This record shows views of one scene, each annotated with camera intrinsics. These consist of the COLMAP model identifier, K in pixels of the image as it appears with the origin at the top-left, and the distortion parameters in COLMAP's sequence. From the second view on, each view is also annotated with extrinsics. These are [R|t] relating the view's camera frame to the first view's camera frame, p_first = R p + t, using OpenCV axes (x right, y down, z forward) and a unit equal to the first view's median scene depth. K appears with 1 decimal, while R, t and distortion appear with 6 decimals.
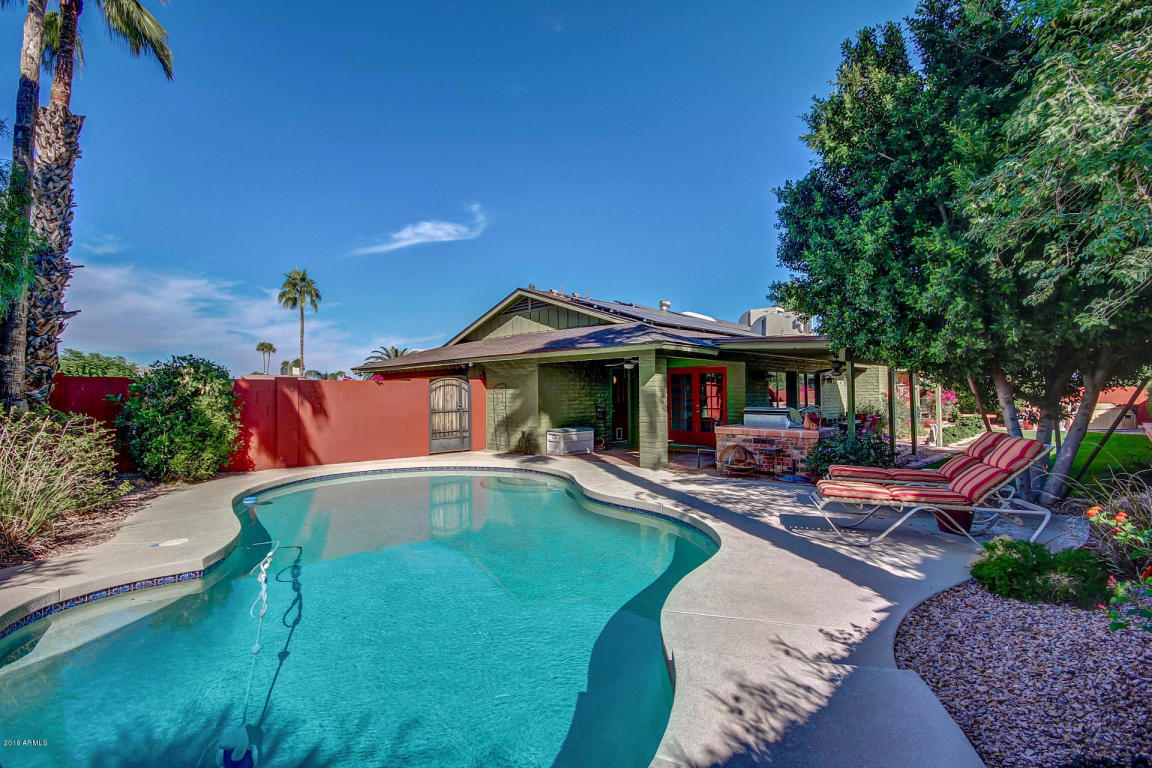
lens RADIAL K [[533.6, 0, 571.8], [0, 533.6, 384.0], [0, 0, 1]] dist [0.019050, -0.015151]
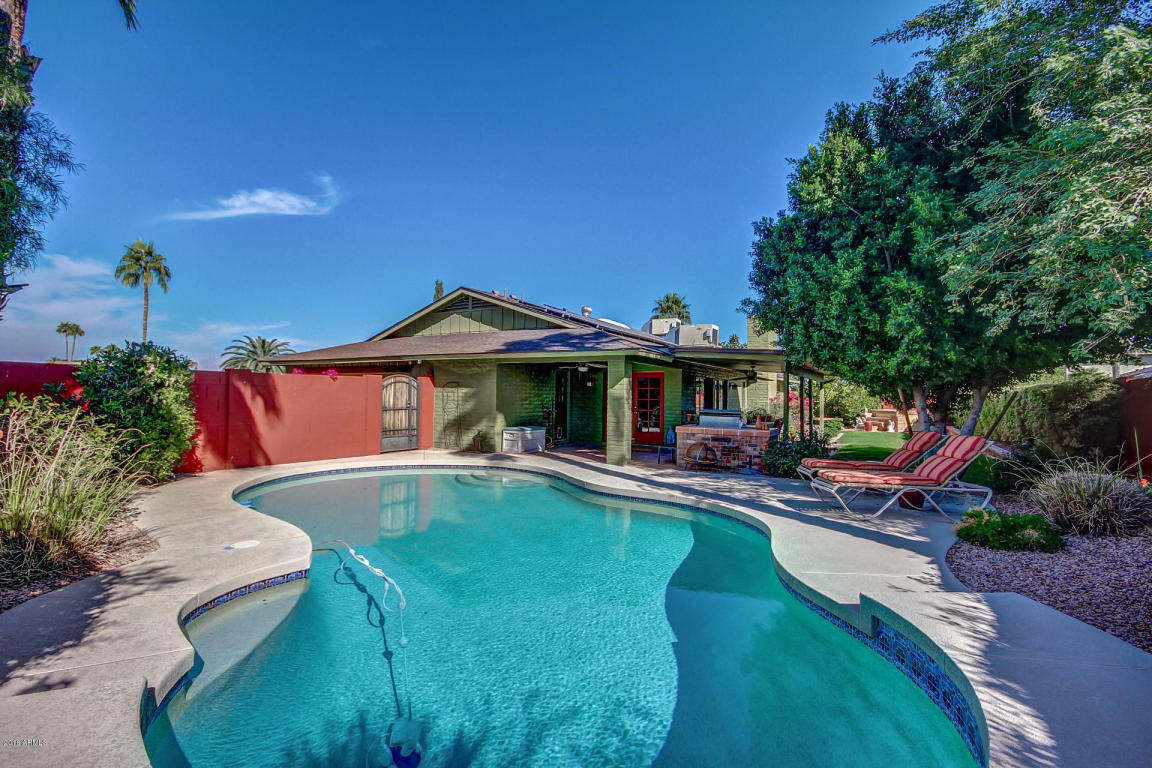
lens RADIAL K [[533.6, 0, 571.8], [0, 533.6, 384.0], [0, 0, 1]] dist [0.019050, -0.015151]
pose [[0.968404, 0.026124, 0.248016, -0.207014], [-0.025974, 0.999655, -0.003881, 0.001188], [-0.248031, -0.002684, 0.968748, -0.025197]]
